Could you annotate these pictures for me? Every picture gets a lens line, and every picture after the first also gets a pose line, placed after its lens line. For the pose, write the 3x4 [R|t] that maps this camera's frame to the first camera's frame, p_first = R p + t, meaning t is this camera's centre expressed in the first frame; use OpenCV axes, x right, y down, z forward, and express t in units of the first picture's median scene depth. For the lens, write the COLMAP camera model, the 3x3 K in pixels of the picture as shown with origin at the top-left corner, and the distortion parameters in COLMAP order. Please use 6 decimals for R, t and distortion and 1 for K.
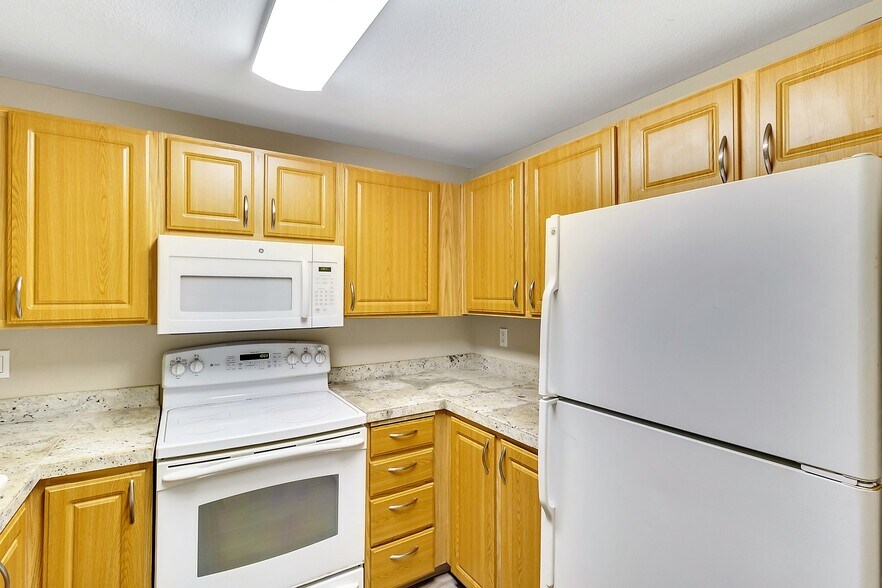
lens RADIAL K [[413.9, 0, 449.7], [0, 413.9, 292.2], [0, 0, 1]] dist [-0.000296, 0.001149]
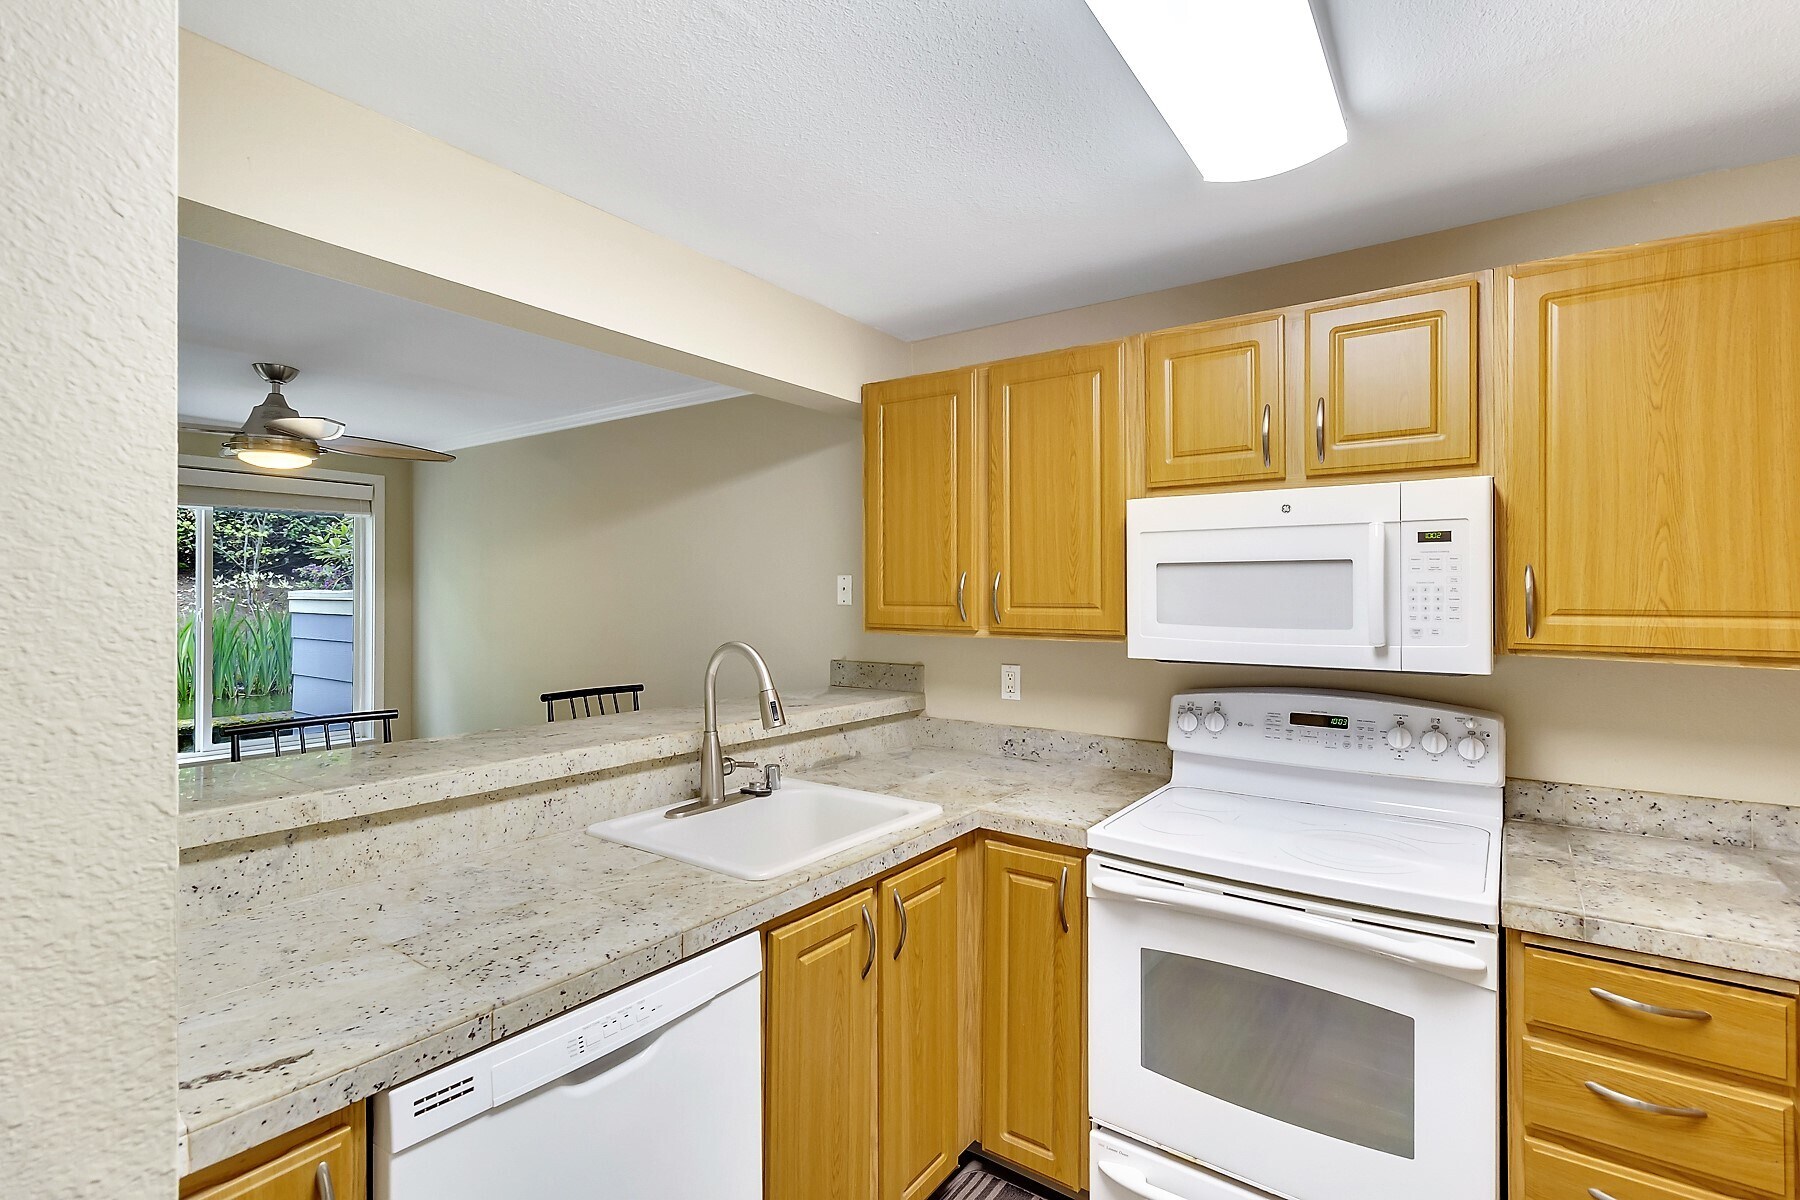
lens RADIAL K [[844.6, 0, 917.3], [0, 844.6, 596.4], [0, 0, 1]] dist [-0.000296, 0.001149]
pose [[0.379159, 0.001448, -0.925330, 0.310091], [0.001618, 0.999996, 0.002228, 0.003737], [0.925330, -0.002342, 0.379155, 0.185088]]
